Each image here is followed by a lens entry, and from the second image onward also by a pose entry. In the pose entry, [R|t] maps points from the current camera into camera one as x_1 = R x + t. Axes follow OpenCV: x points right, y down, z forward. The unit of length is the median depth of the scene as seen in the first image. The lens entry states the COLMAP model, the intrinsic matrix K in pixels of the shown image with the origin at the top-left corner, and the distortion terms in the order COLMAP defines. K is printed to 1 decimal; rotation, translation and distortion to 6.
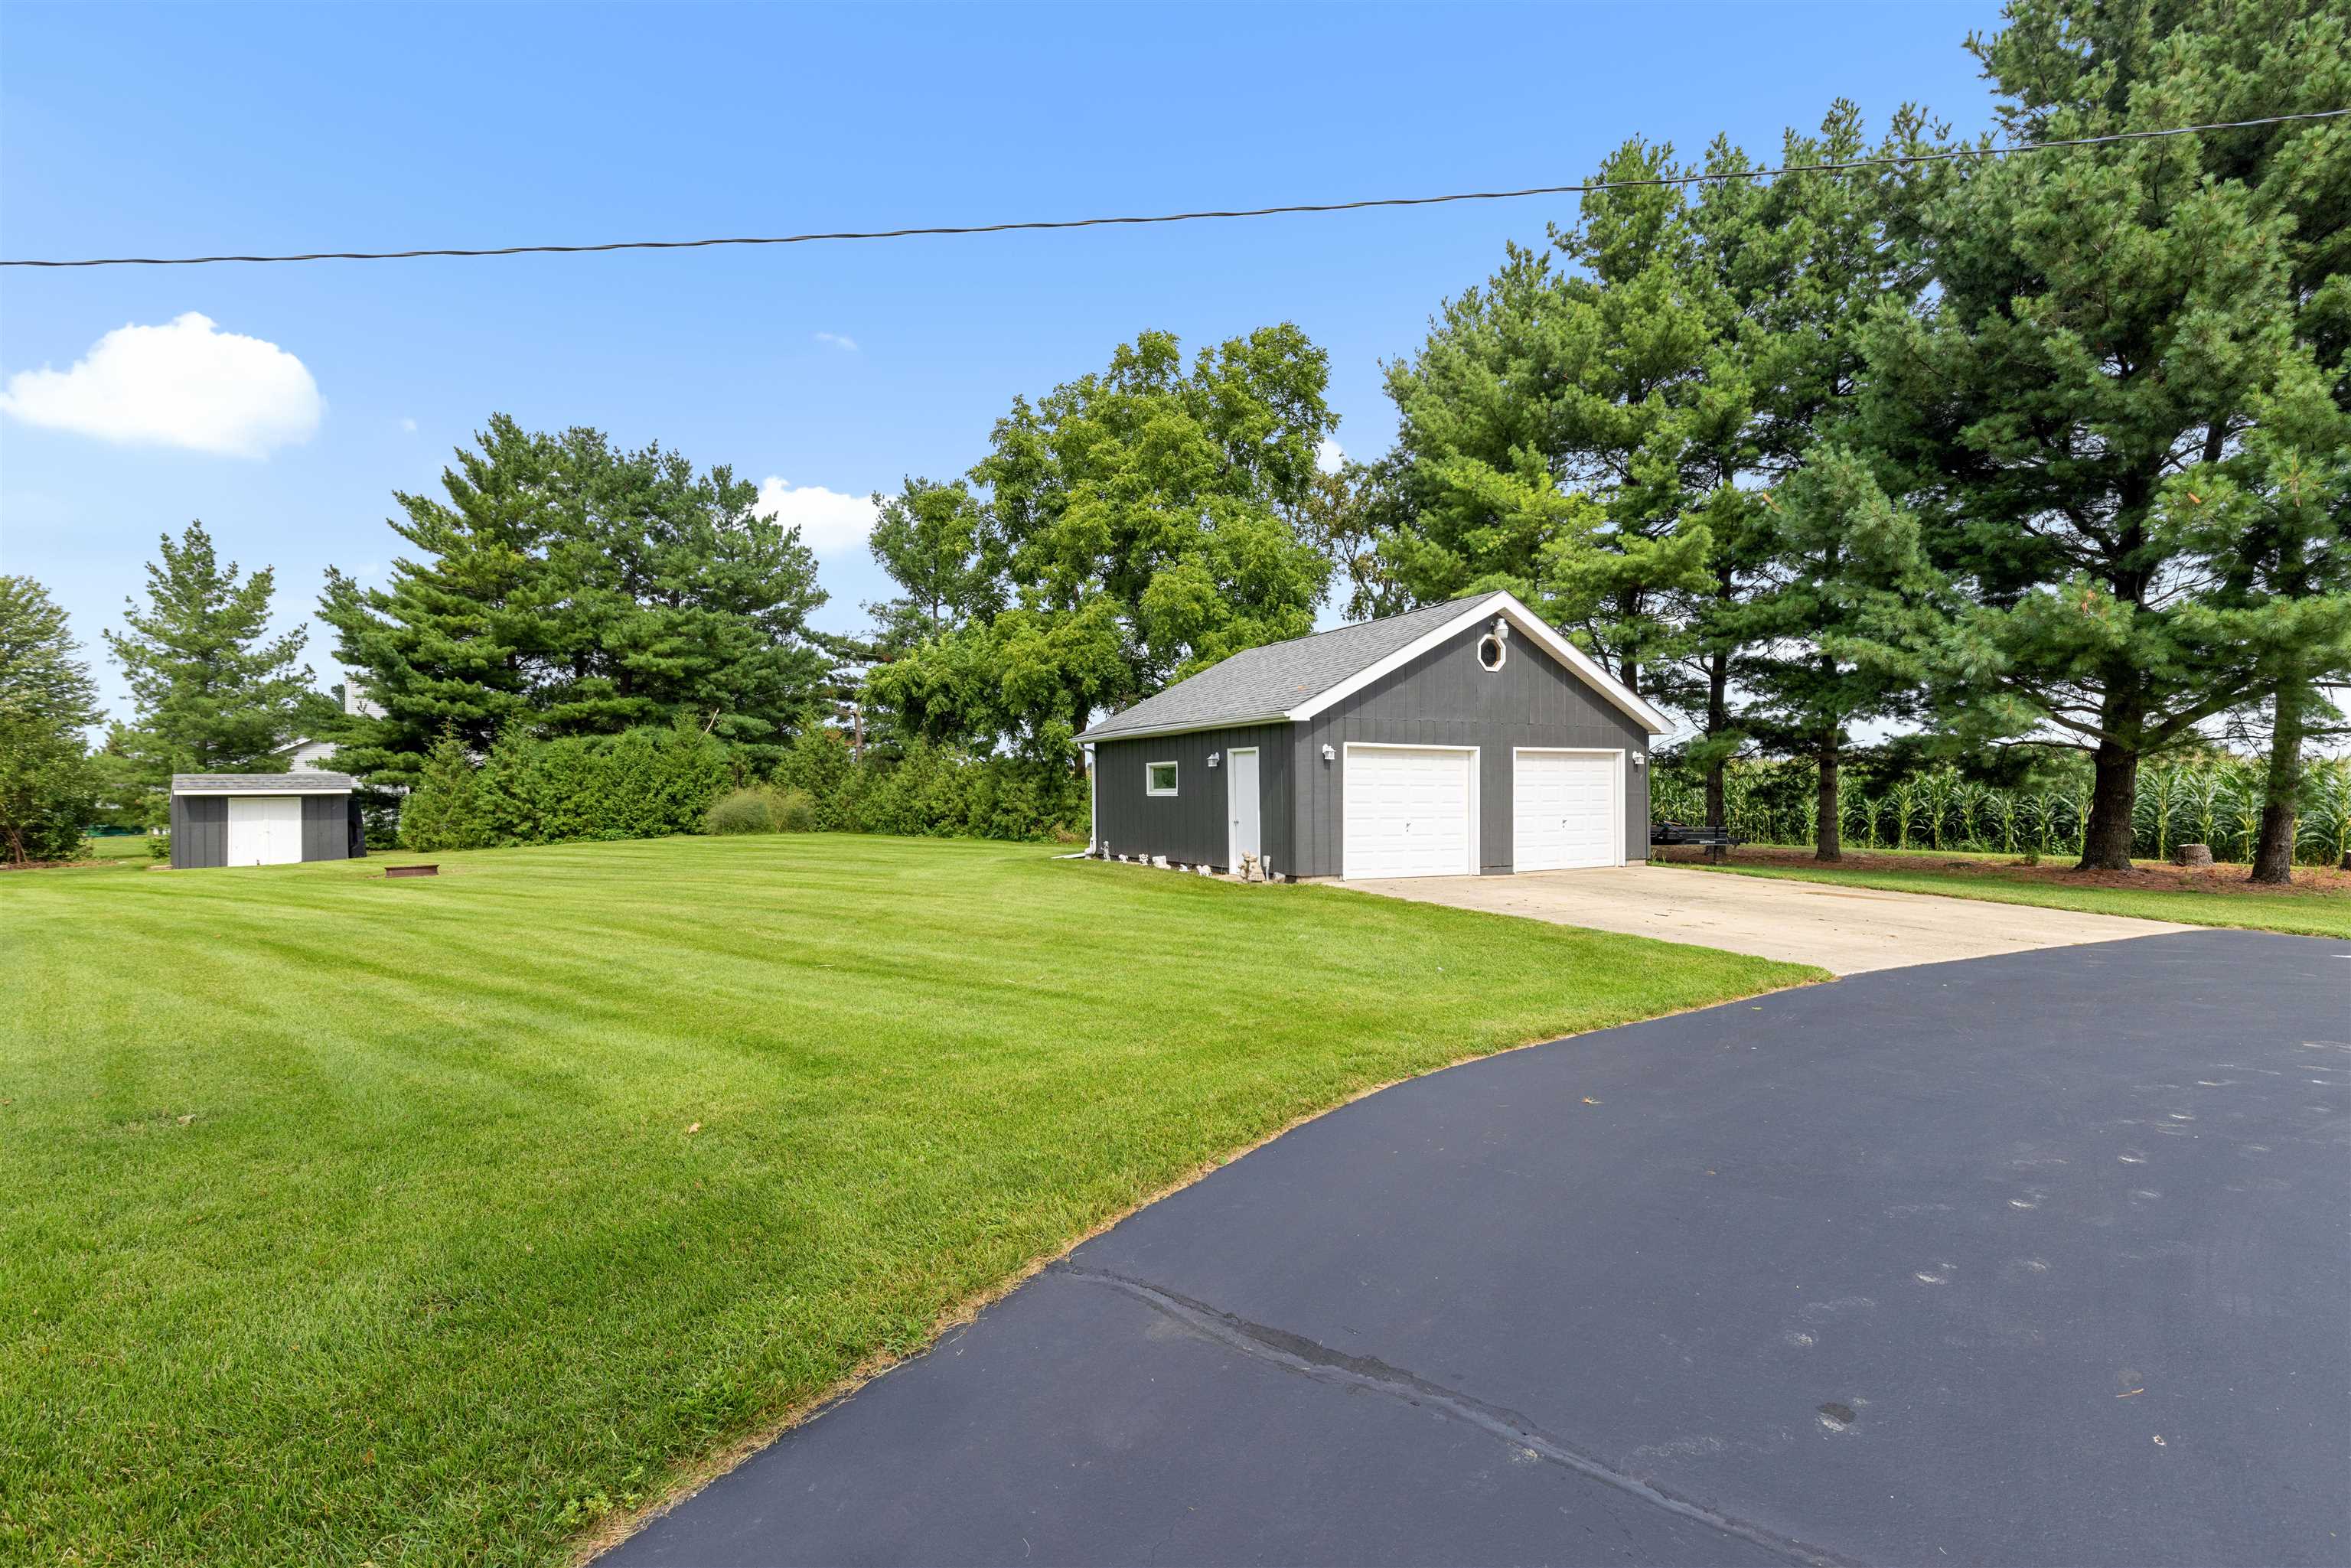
lens RADIAL K [[1060.4, 0, 1171.8], [0, 1060.4, 791.6], [0, 0, 1]] dist [0.001551, -0.000171]
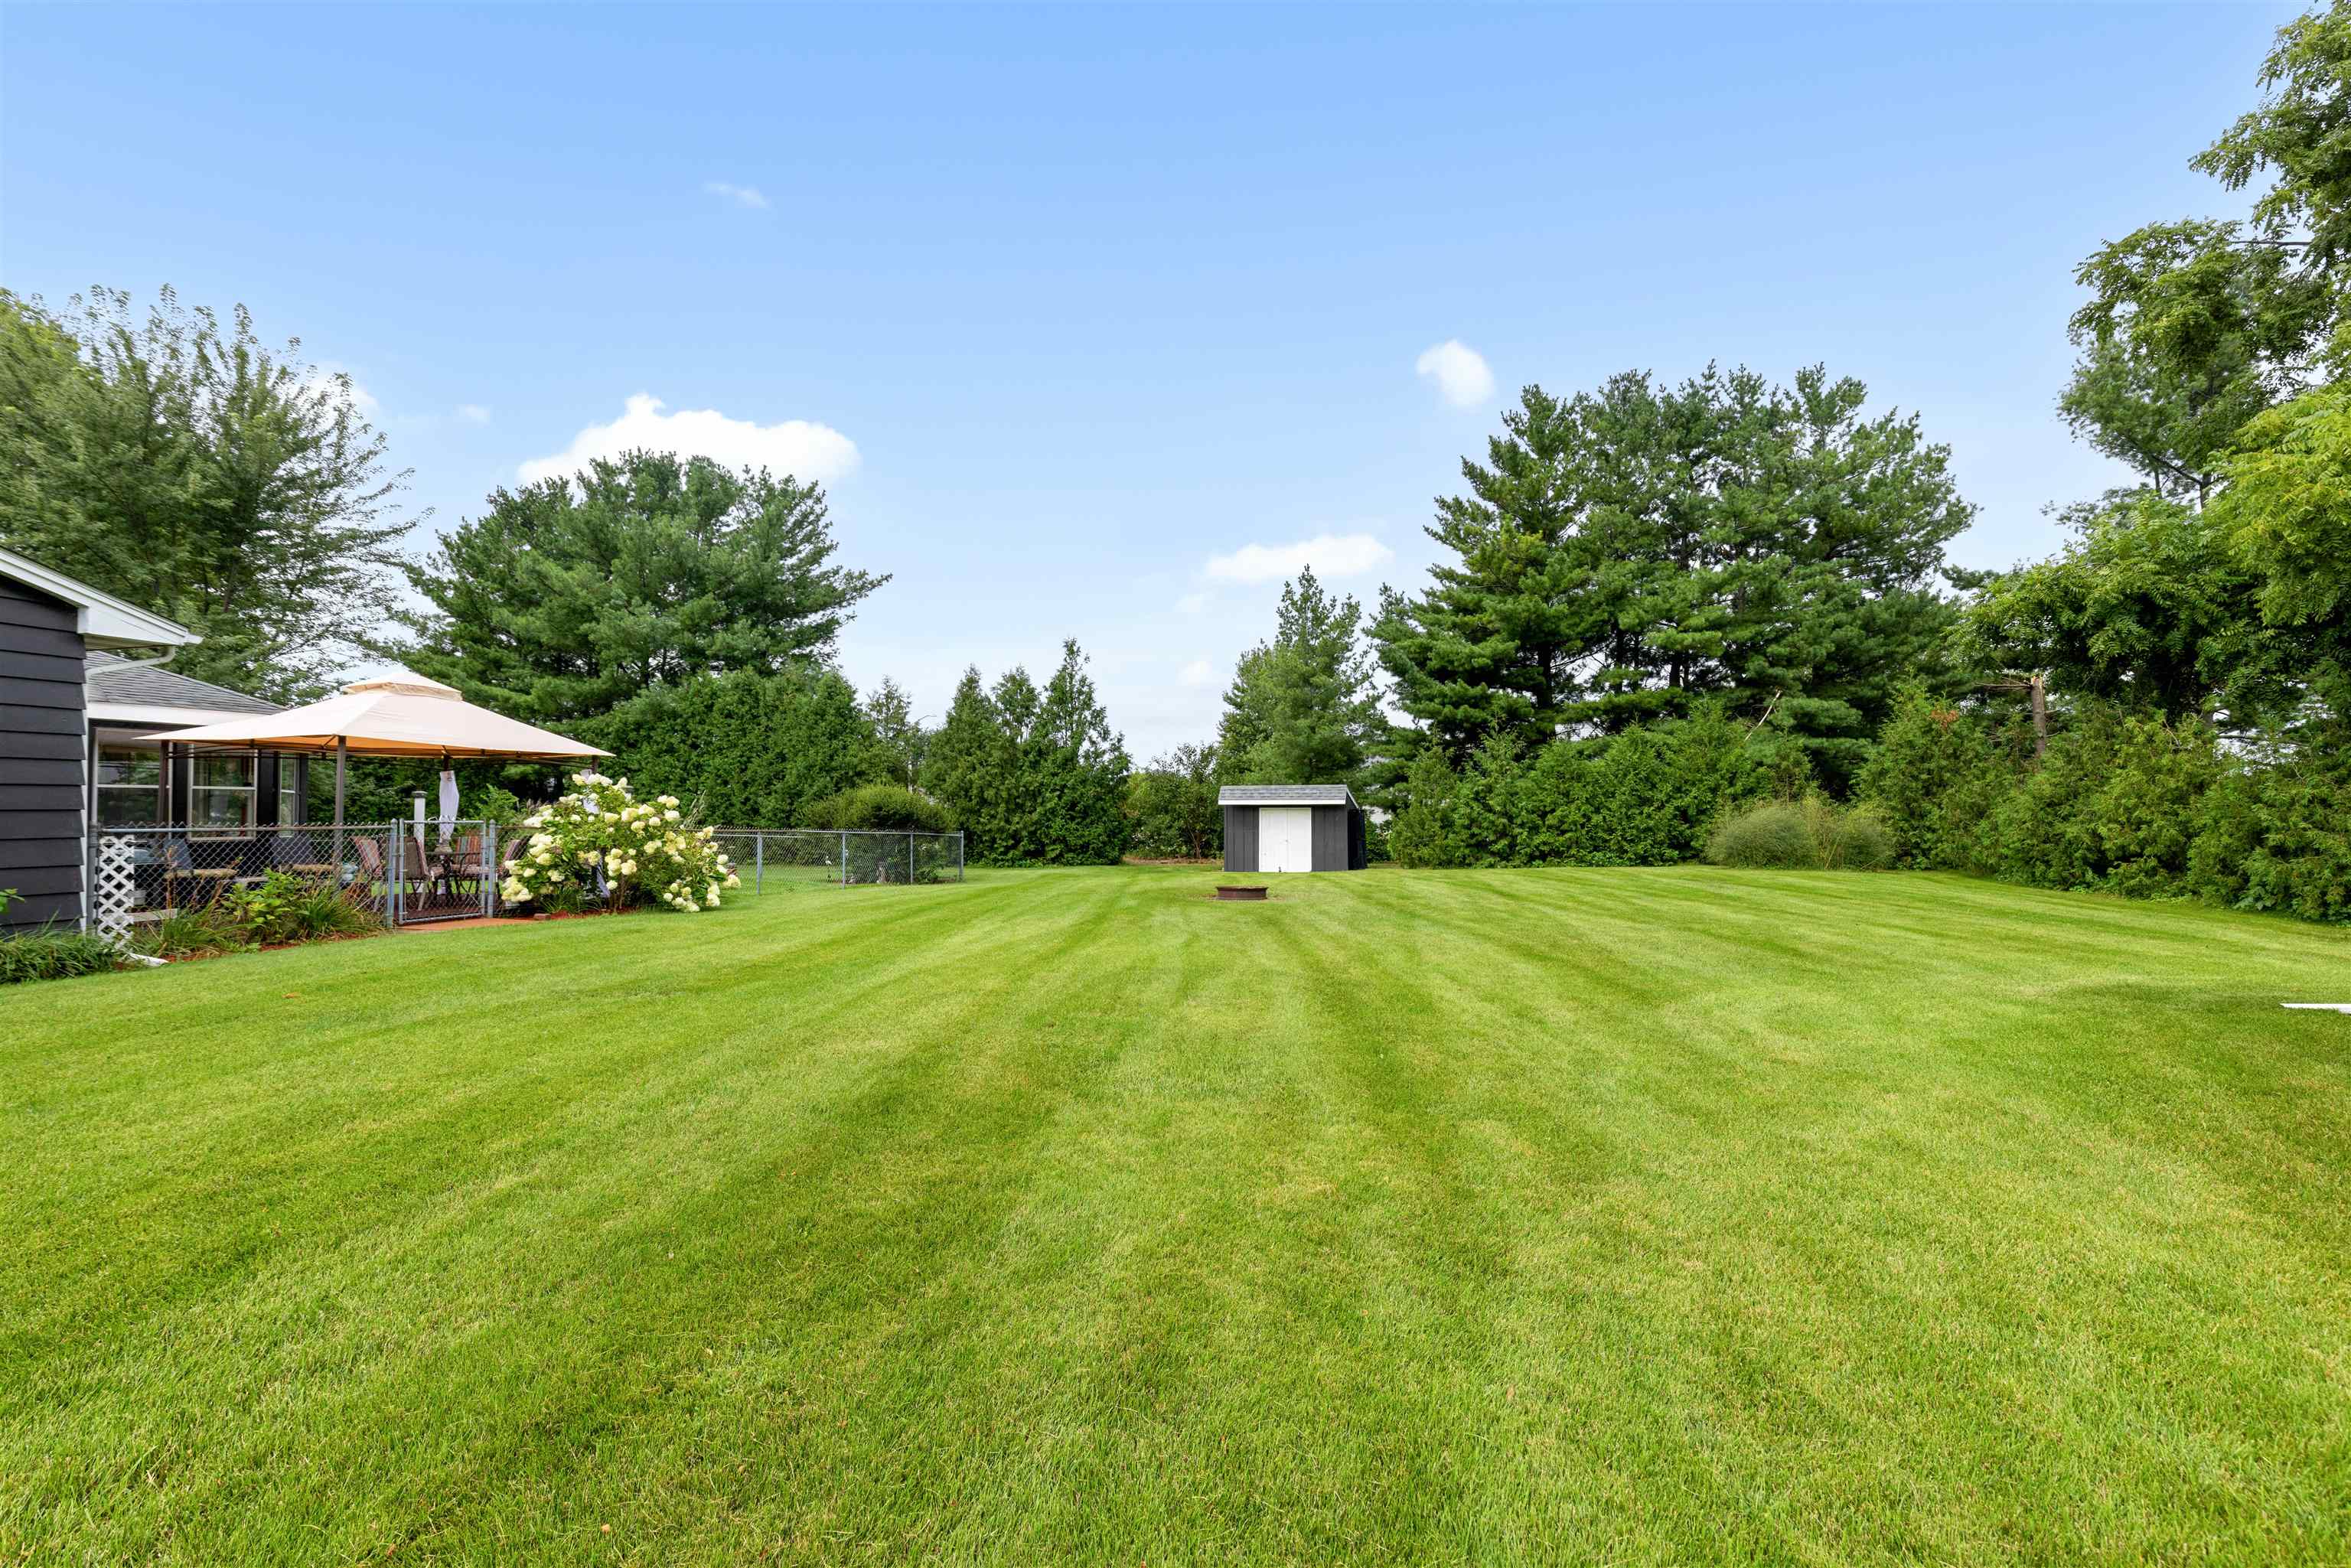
lens RADIAL K [[1060.4, 0, 1171.8], [0, 1060.4, 791.6], [0, 0, 1]] dist [0.001551, -0.000171]
pose [[0.488412, -0.006593, -0.872588, 0.004482], [-0.008420, 0.999889, -0.012268, 0.003103], [0.872573, 0.013339, 0.488302, 0.349436]]
